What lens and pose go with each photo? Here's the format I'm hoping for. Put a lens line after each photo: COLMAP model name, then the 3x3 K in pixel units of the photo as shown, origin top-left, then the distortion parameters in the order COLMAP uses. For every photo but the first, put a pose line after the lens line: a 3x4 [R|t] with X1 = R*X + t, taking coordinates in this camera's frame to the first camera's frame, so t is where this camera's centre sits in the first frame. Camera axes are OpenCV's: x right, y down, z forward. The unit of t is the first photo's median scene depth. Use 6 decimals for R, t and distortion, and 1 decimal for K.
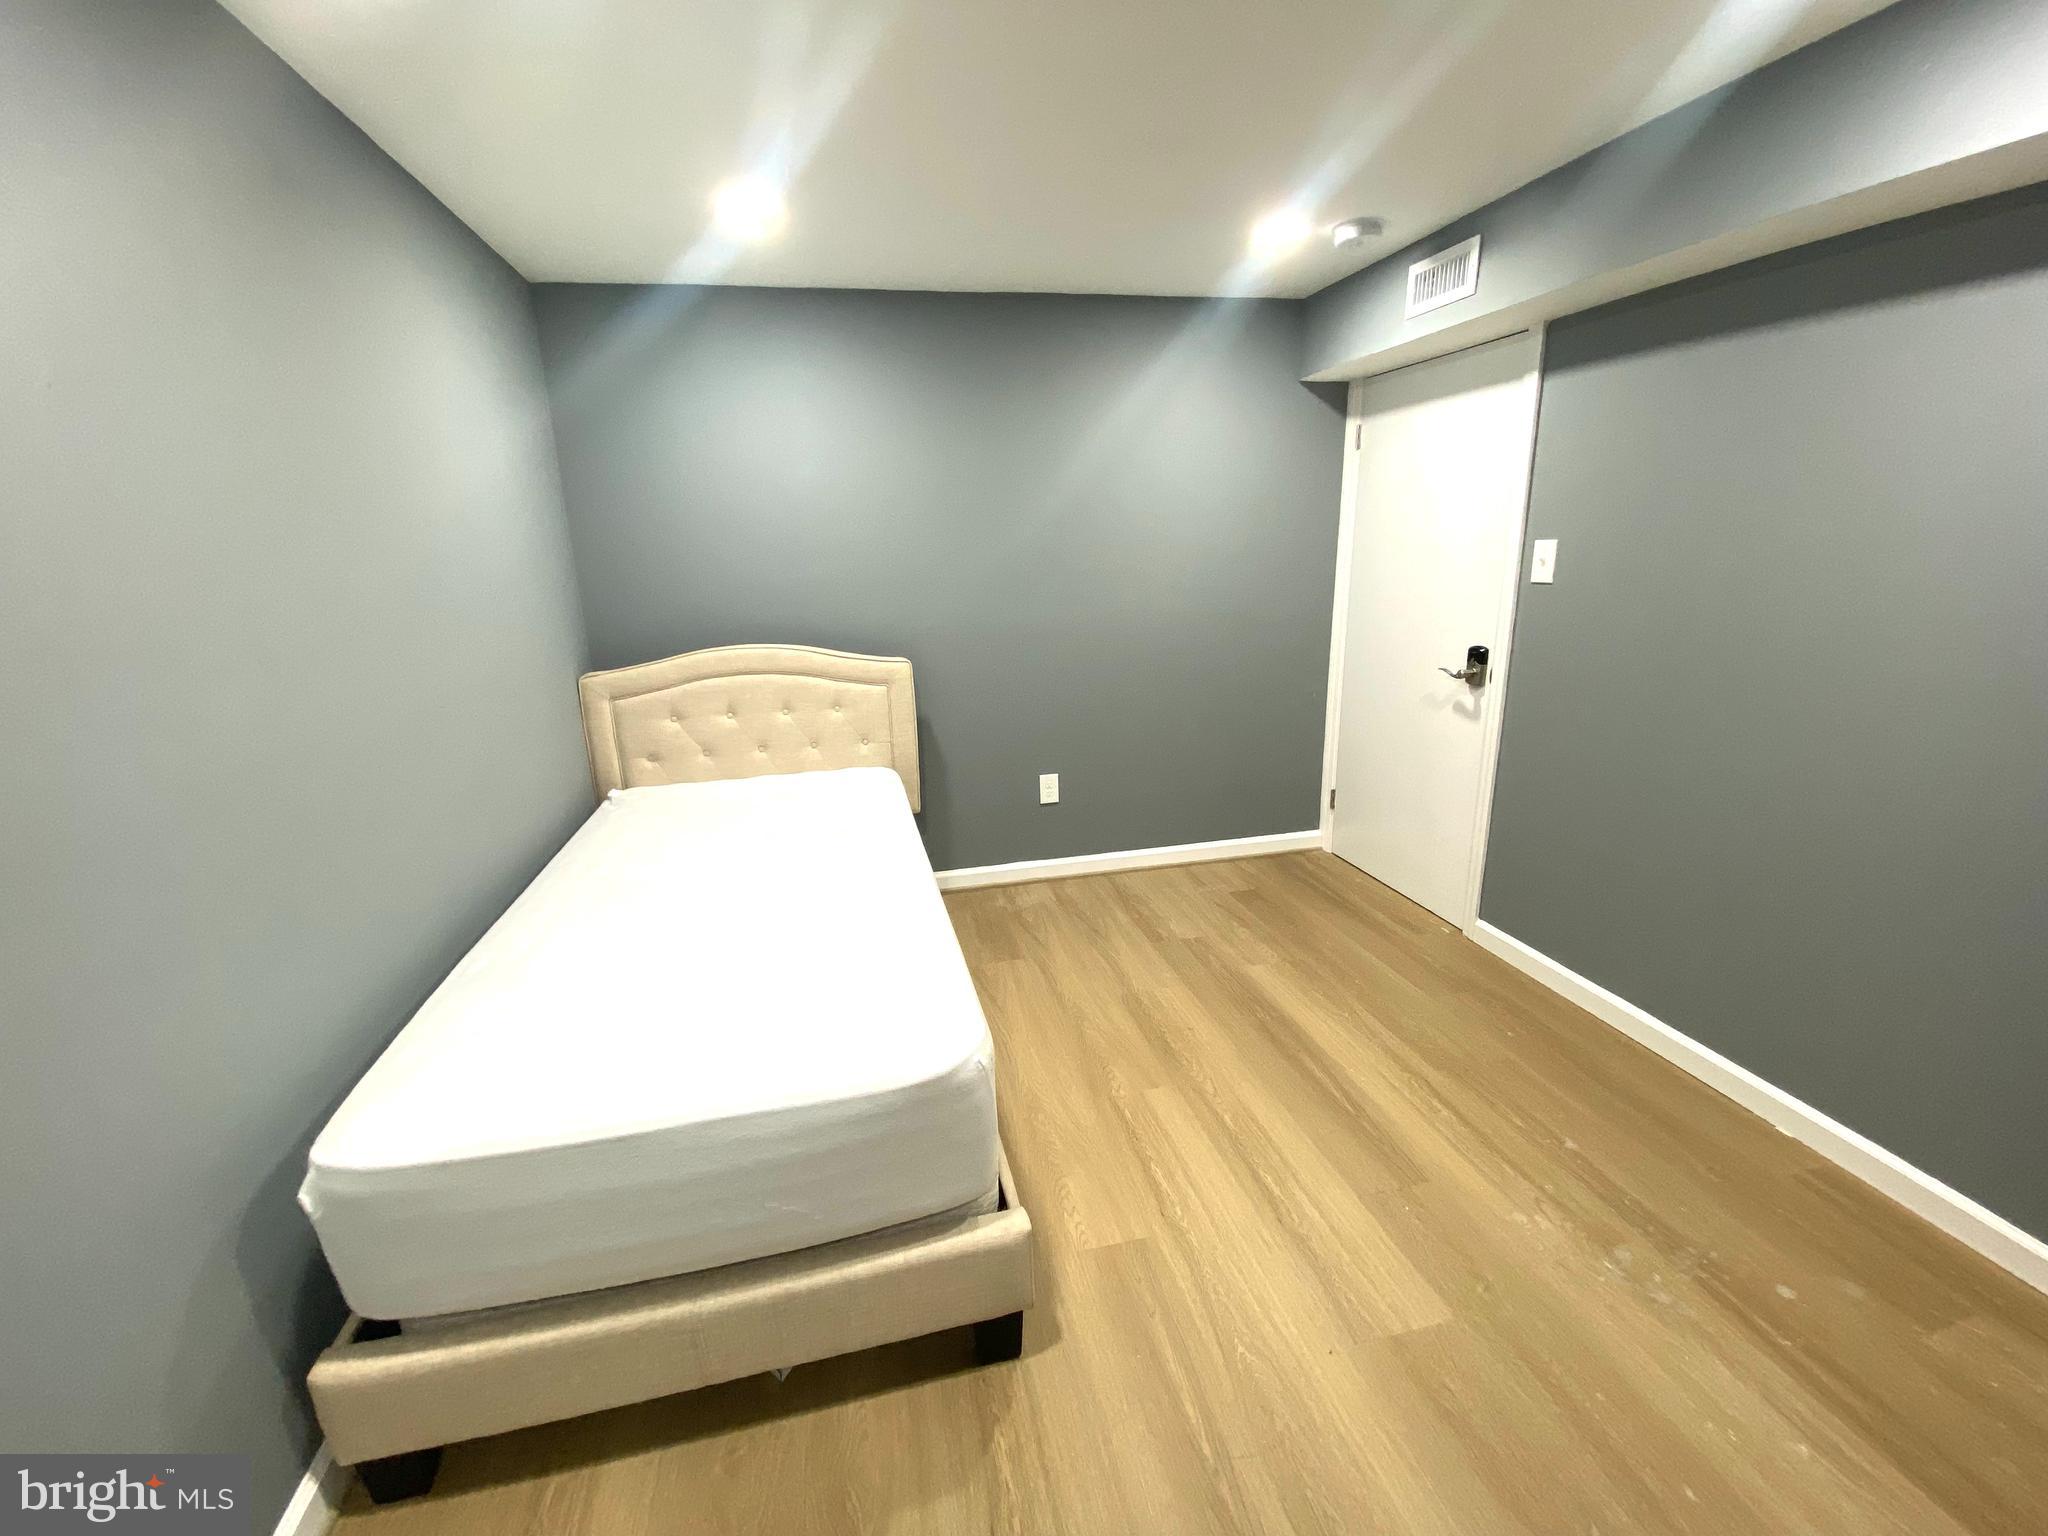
lens RADIAL K [[814.4, 0, 1012.7], [0, 814.4, 765.3], [0, 0, 1]] dist [0.001132, -0.008034]
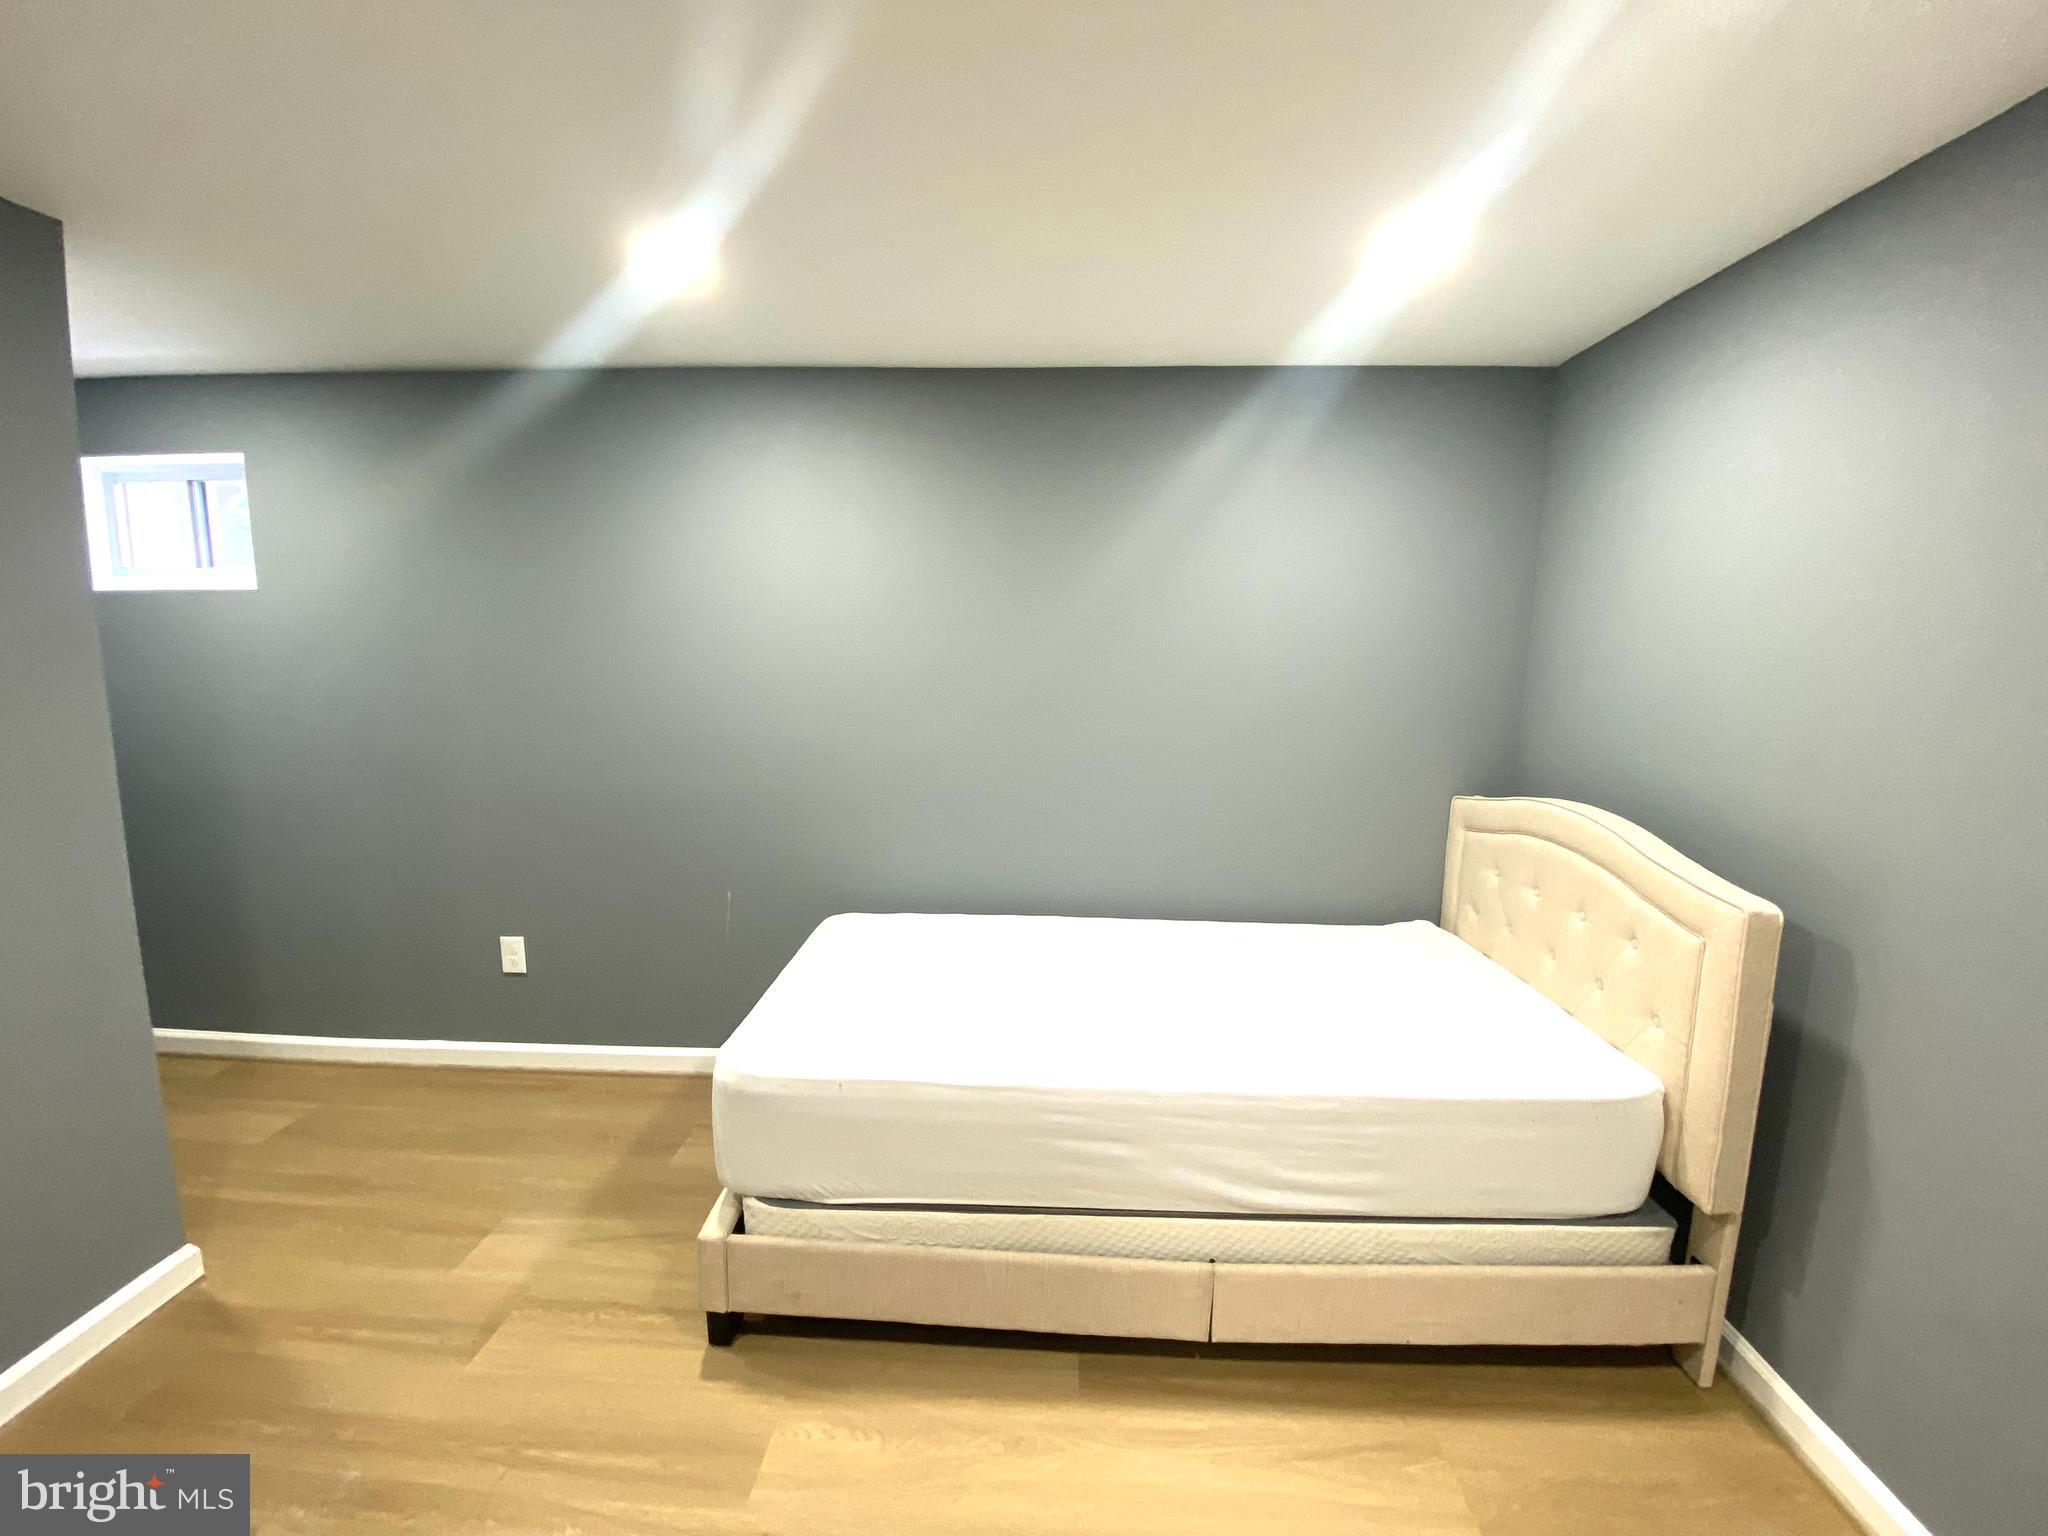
lens RADIAL K [[814.4, 0, 1012.7], [0, 814.4, 765.3], [0, 0, 1]] dist [0.001132, -0.008034]
pose [[-0.242244, 0.162086, -0.956580, 0.448618], [-0.250048, 0.942210, 0.222973, -0.219795], [0.937440, 0.293205, -0.187715, 0.696138]]
